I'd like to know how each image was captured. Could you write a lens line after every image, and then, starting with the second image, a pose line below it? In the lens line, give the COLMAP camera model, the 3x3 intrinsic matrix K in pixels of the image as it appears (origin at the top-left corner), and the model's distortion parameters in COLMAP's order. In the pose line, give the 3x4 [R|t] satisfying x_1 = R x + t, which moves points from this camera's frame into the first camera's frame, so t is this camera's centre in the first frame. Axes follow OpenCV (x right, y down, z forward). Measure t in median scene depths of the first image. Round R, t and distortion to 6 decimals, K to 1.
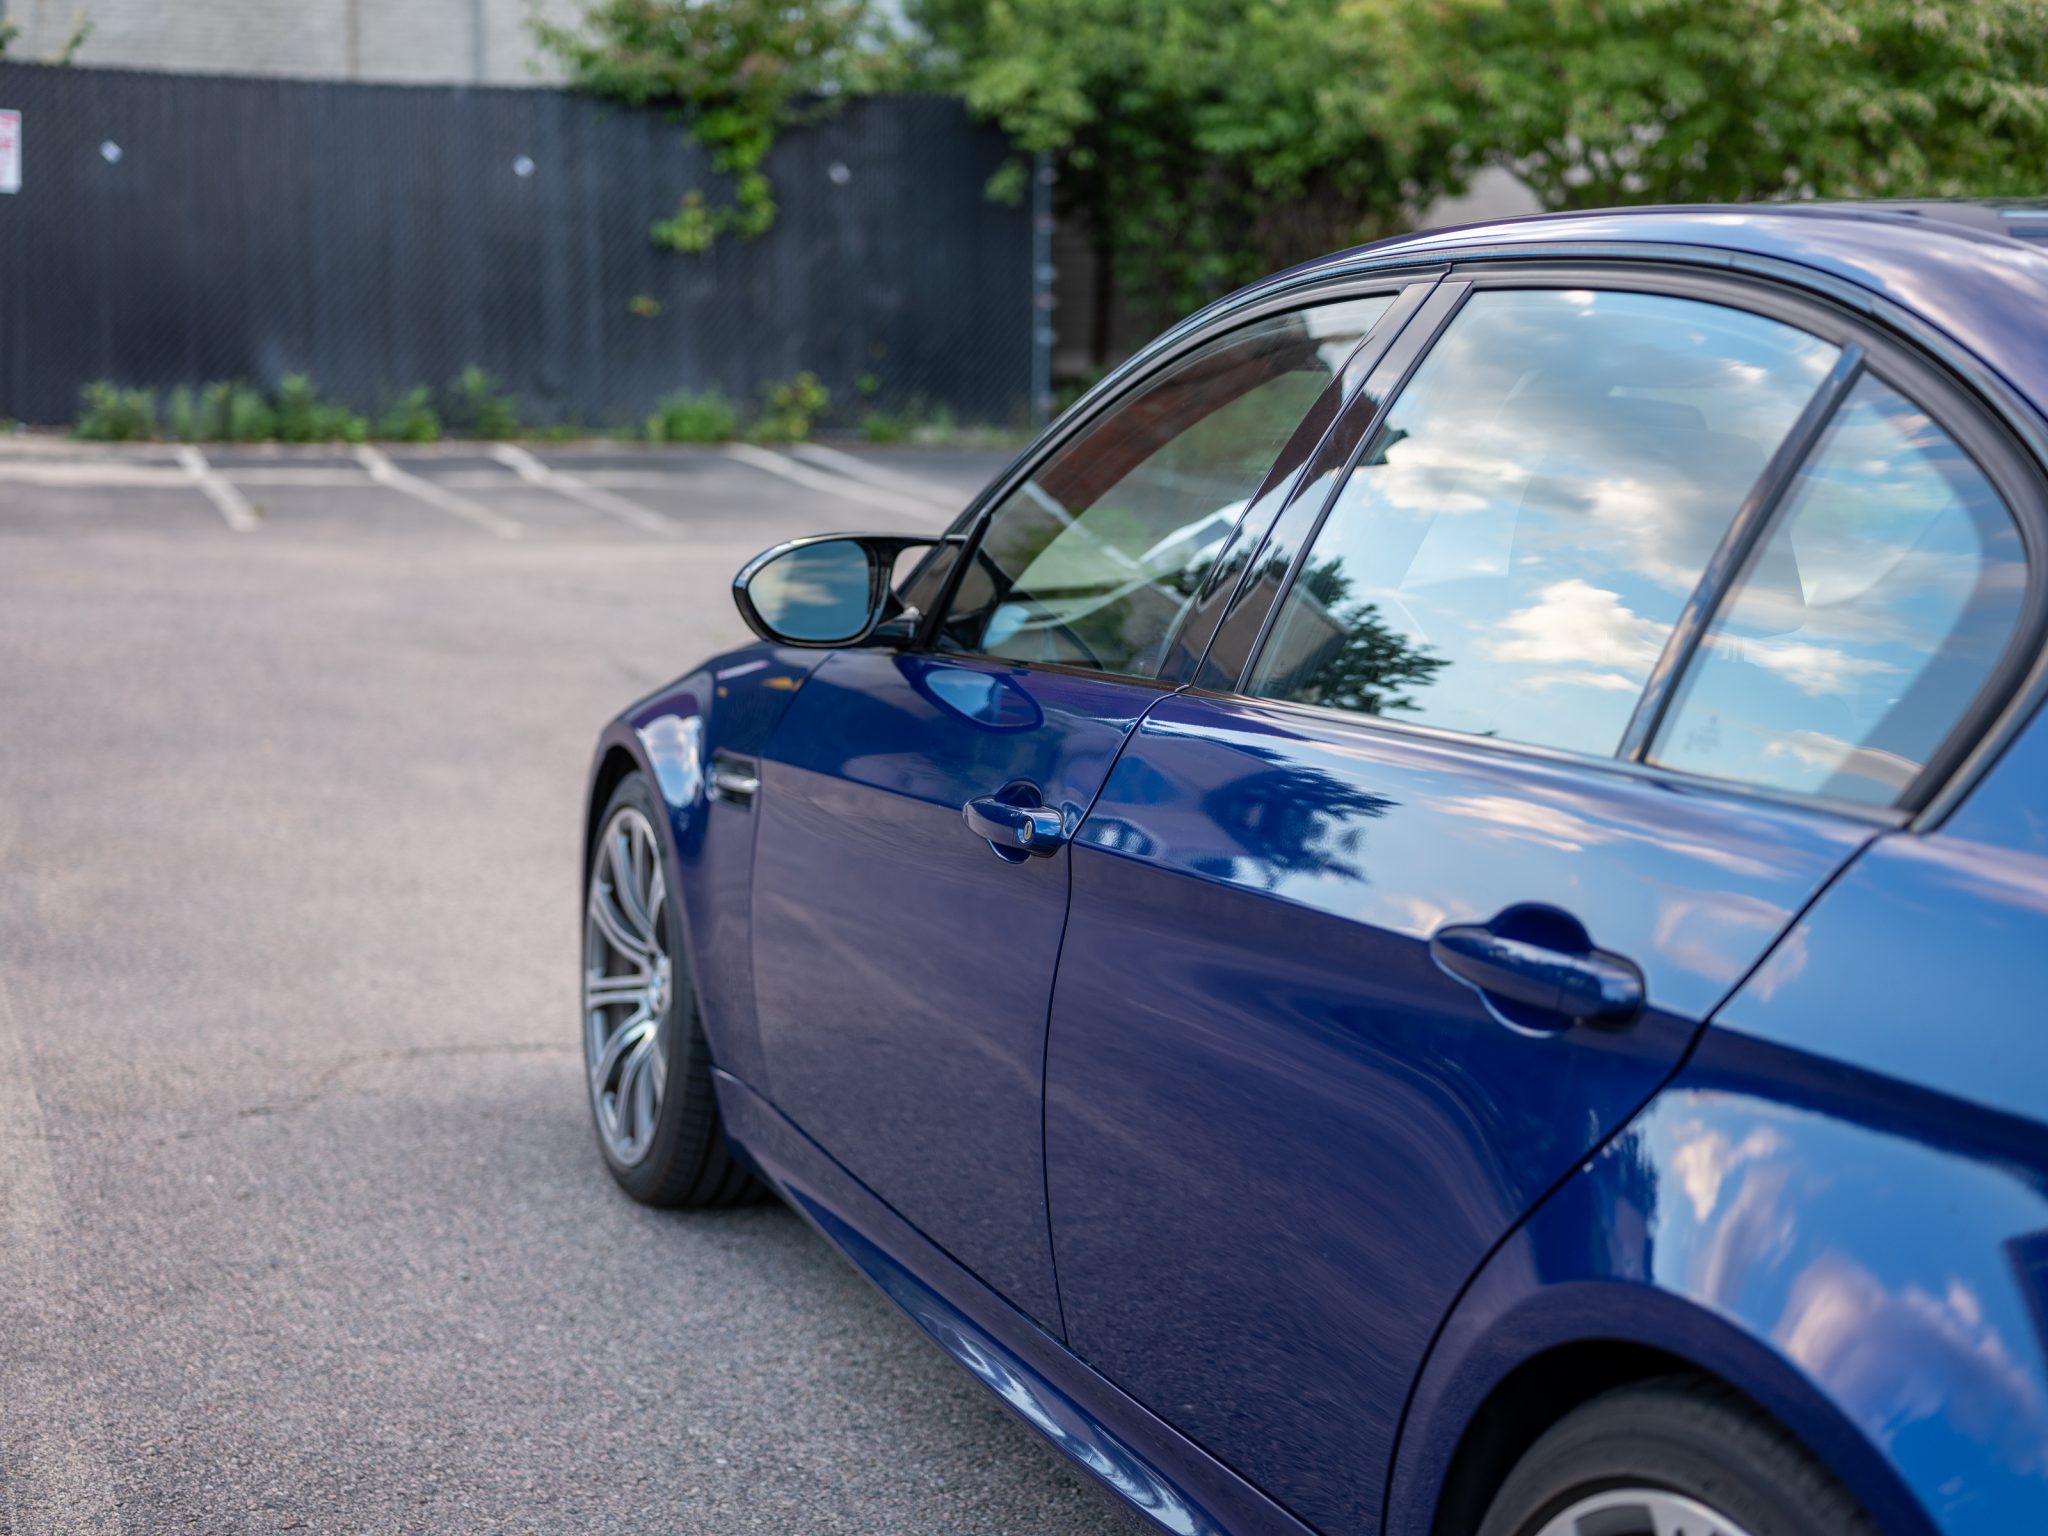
lens RADIAL K [[3185.0, 0, 1111.2], [0, 3185.0, 768.9], [0, 0, 1]] dist [-0.000509, 0.025846]
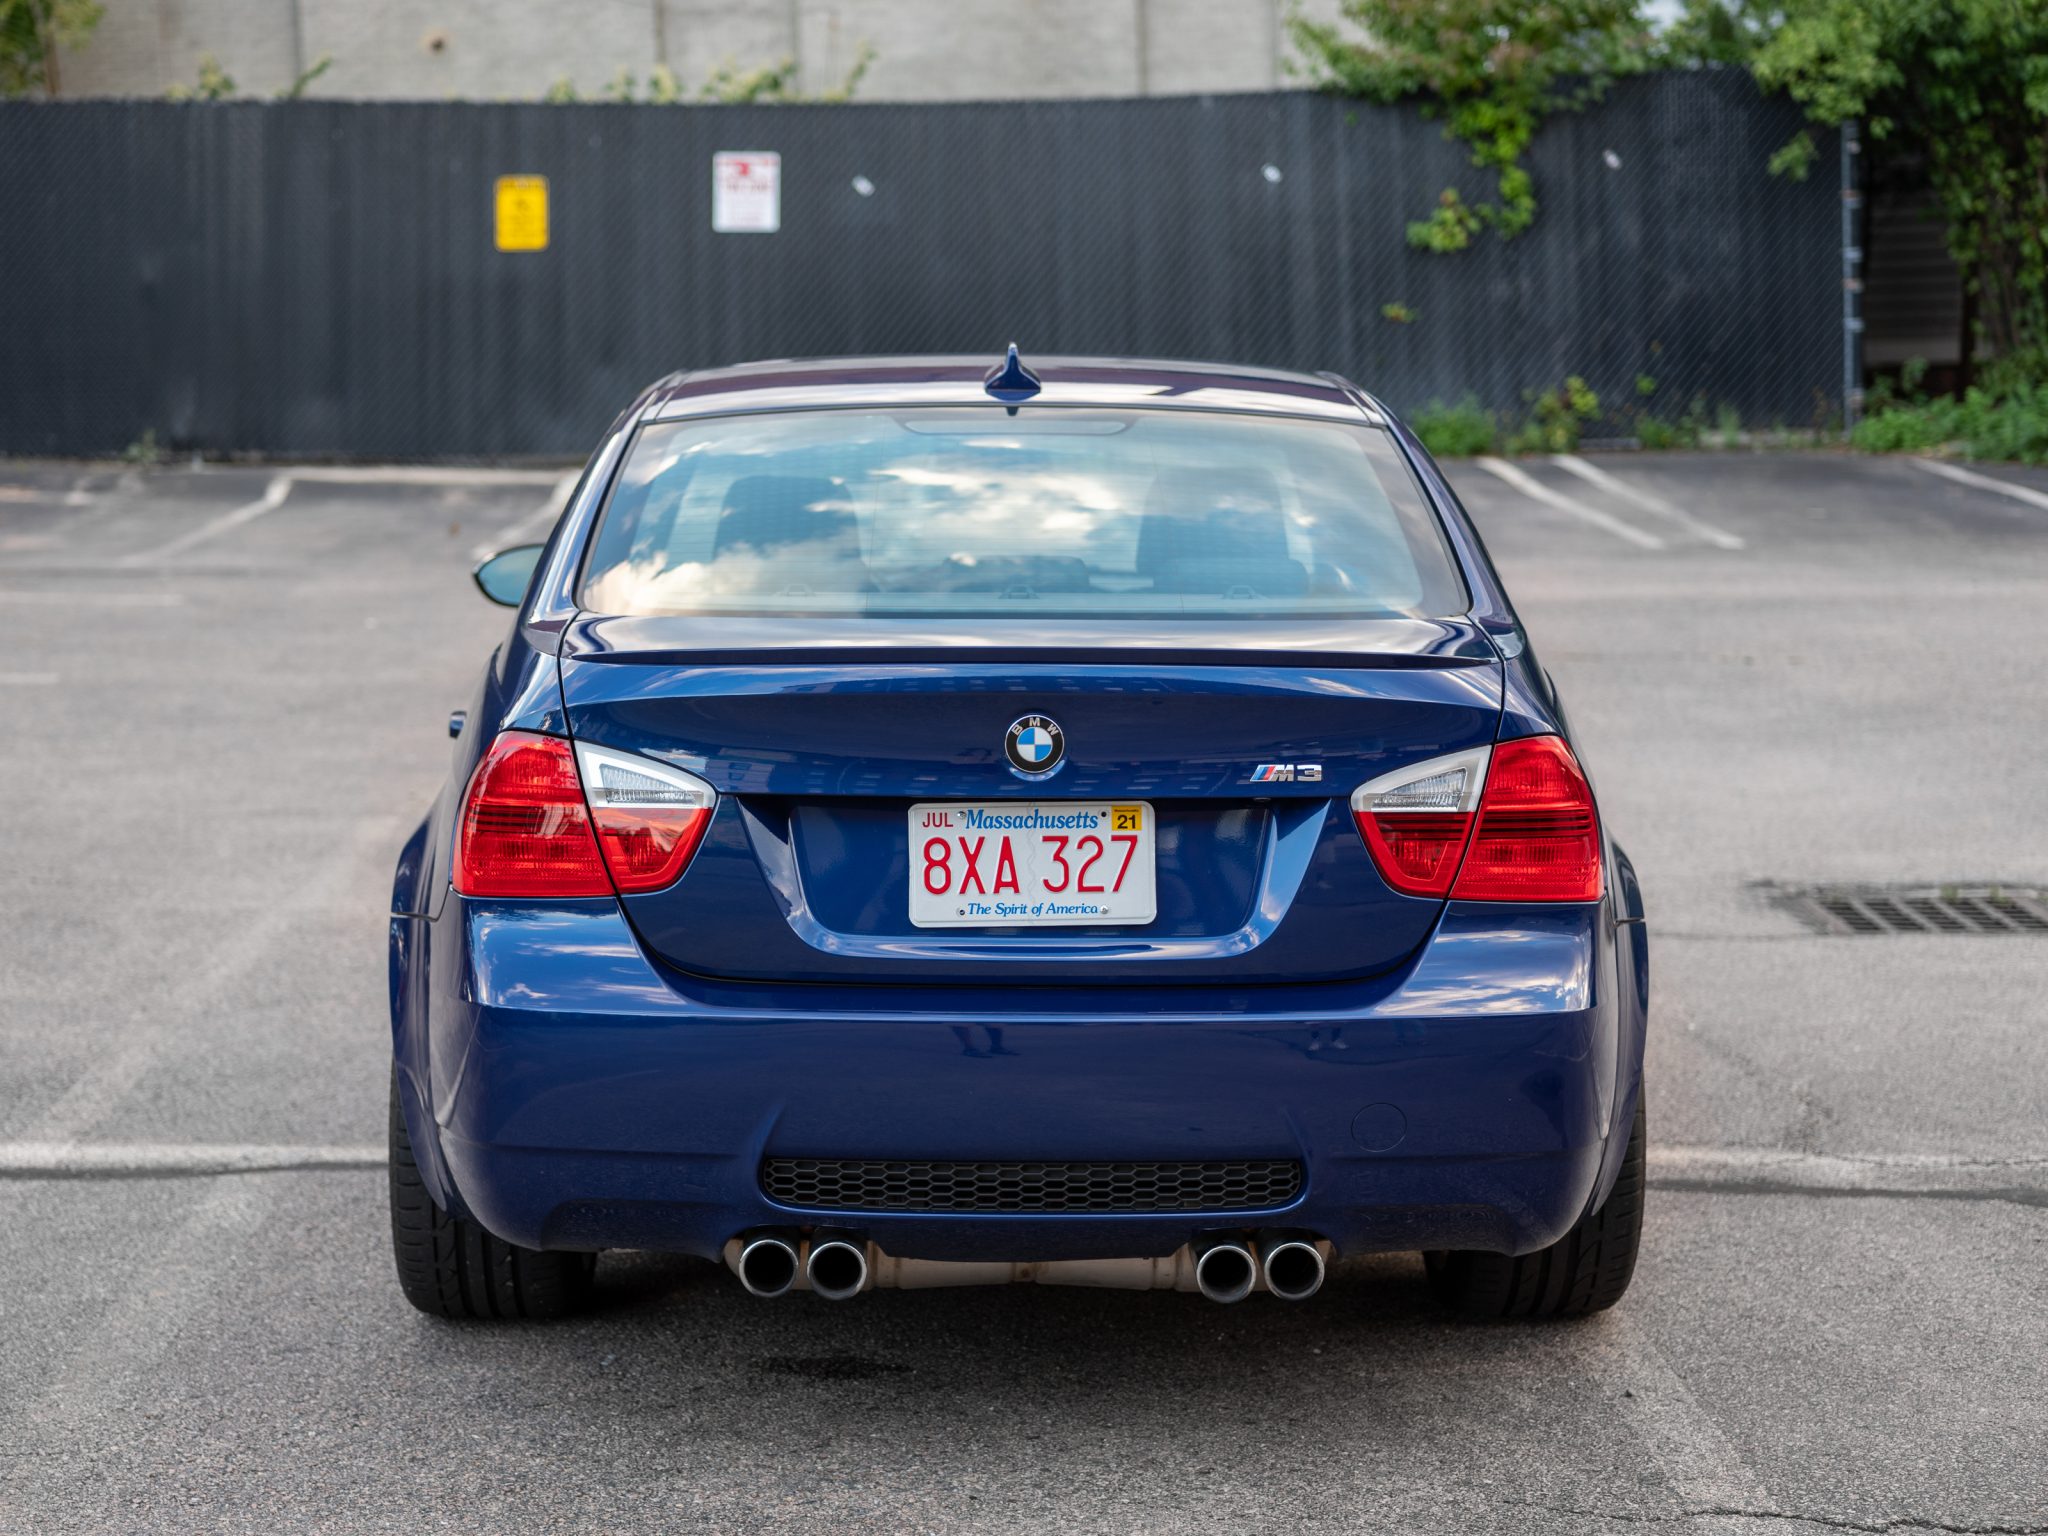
lens RADIAL K [[4403.5, 0, 899.1], [0, 4403.5, 828.4], [0, 0, 1]] dist [-0.016376, 0.132167]
pose [[0.914749, 0.004632, -0.403995, 0.248532], [-0.009771, 0.999895, -0.010659, 0.023843], [0.403904, 0.013698, 0.914699, -0.257742]]
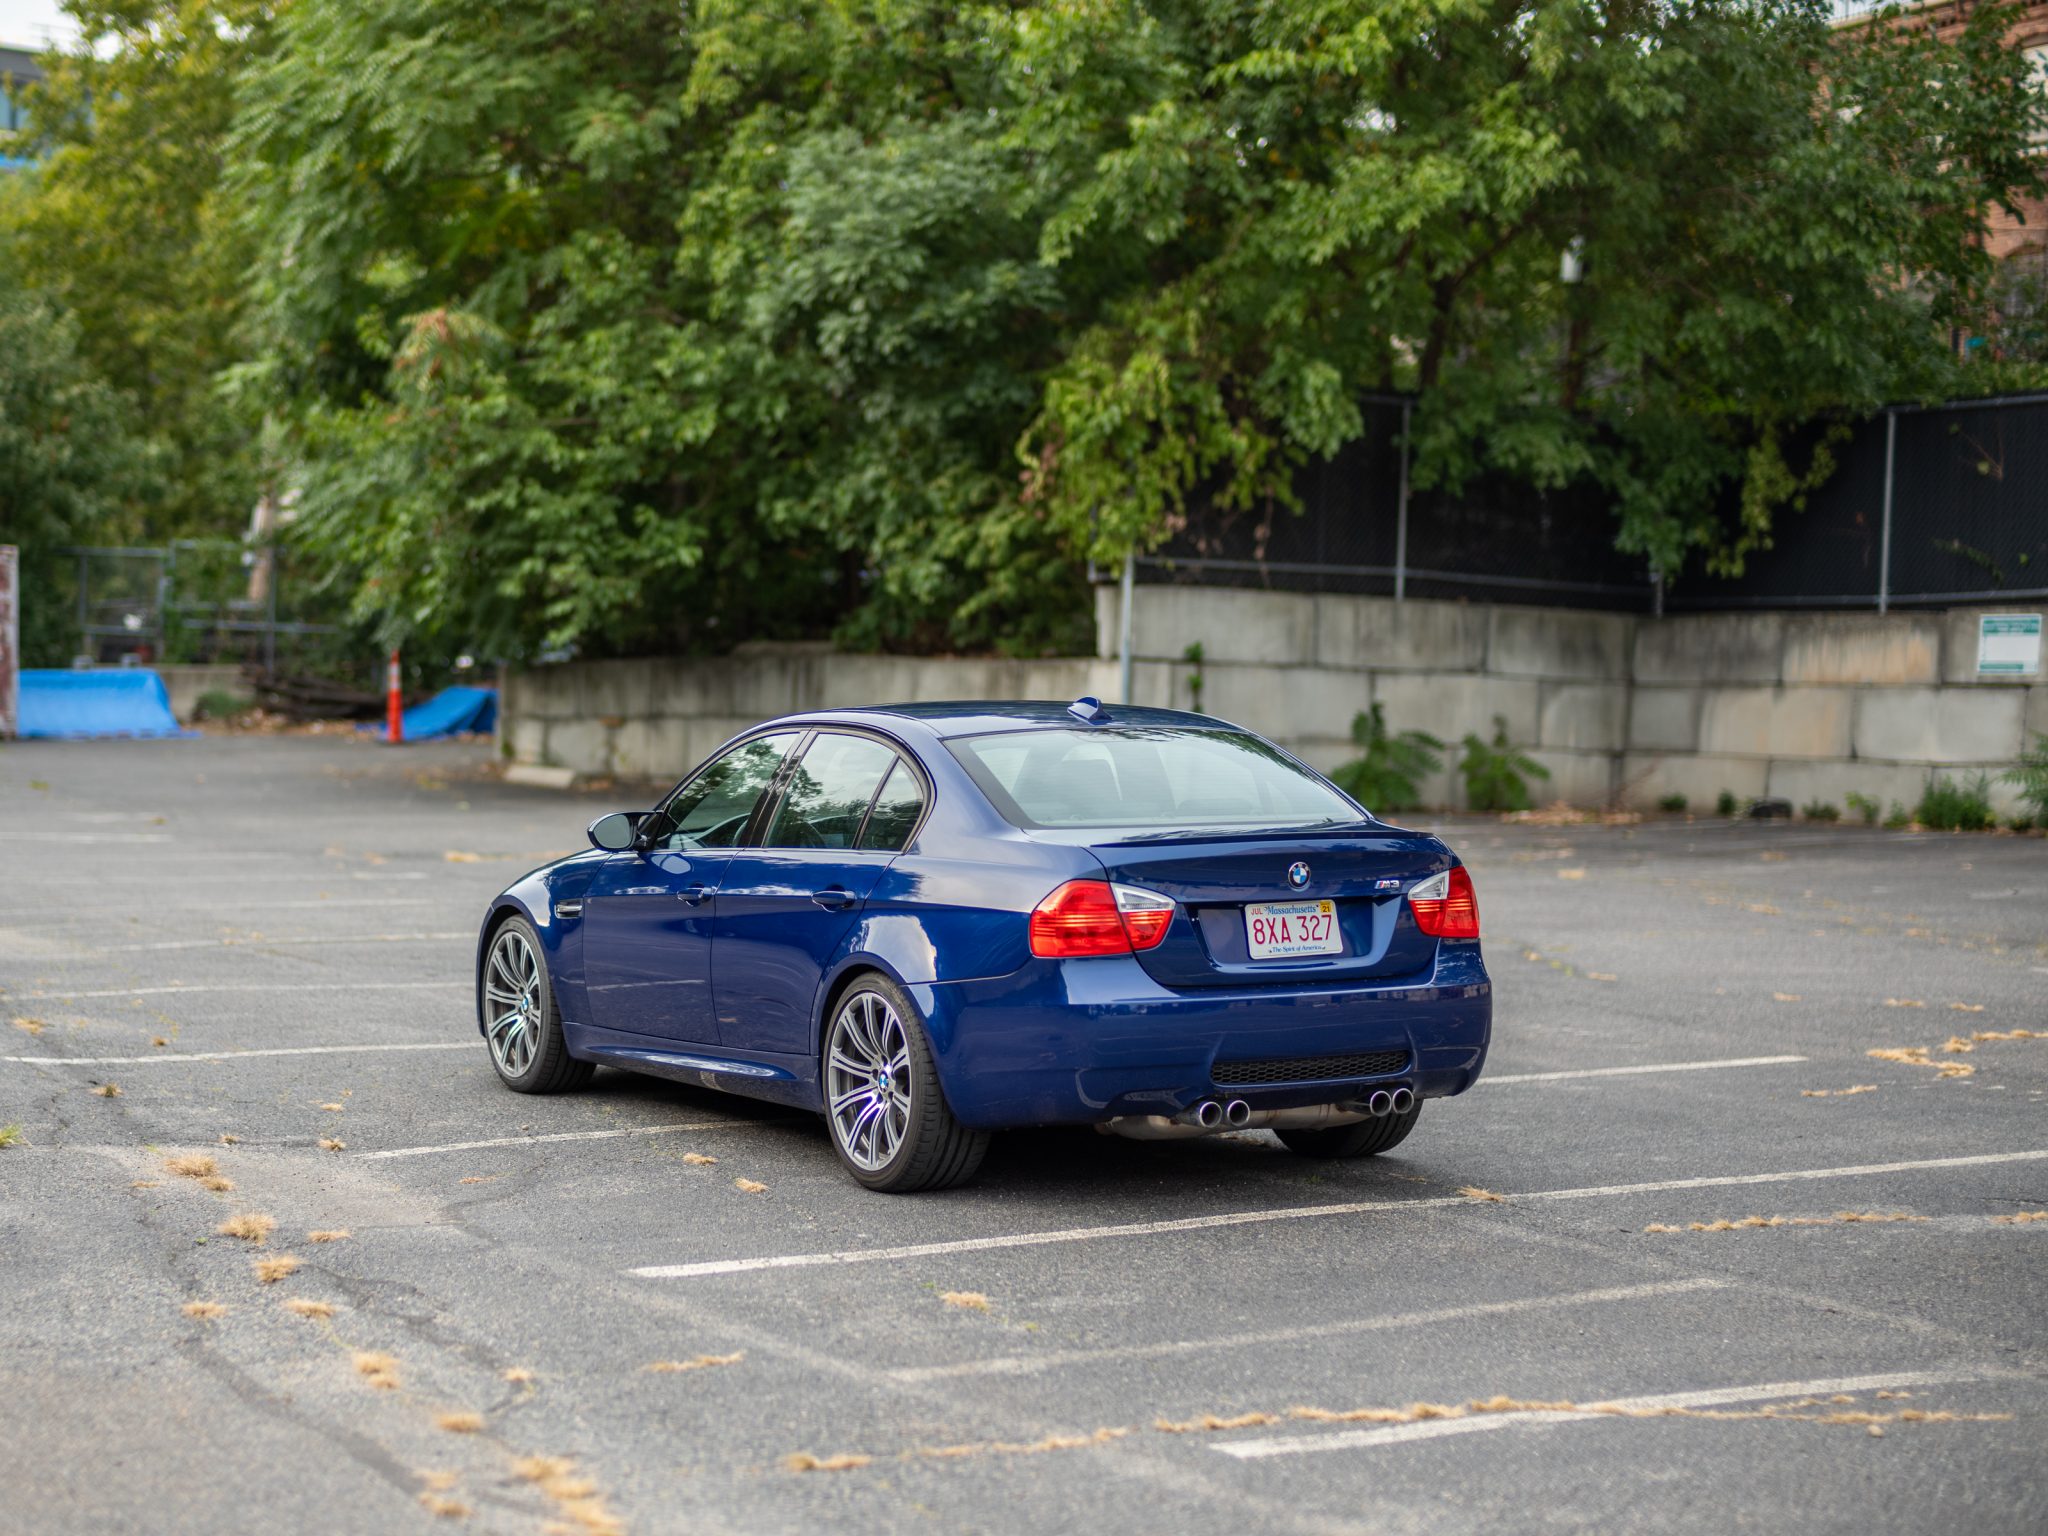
lens RADIAL K [[4690.5, 0, 851.1], [0, 4690.5, 764.7], [0, 0, 1]] dist [-0.009866, 0.065197]
pose [[0.994360, -0.057269, 0.089264, -0.061023], [0.065390, 0.993712, -0.090888, 0.068567], [-0.083498, 0.096213, 0.991852, -0.811598]]
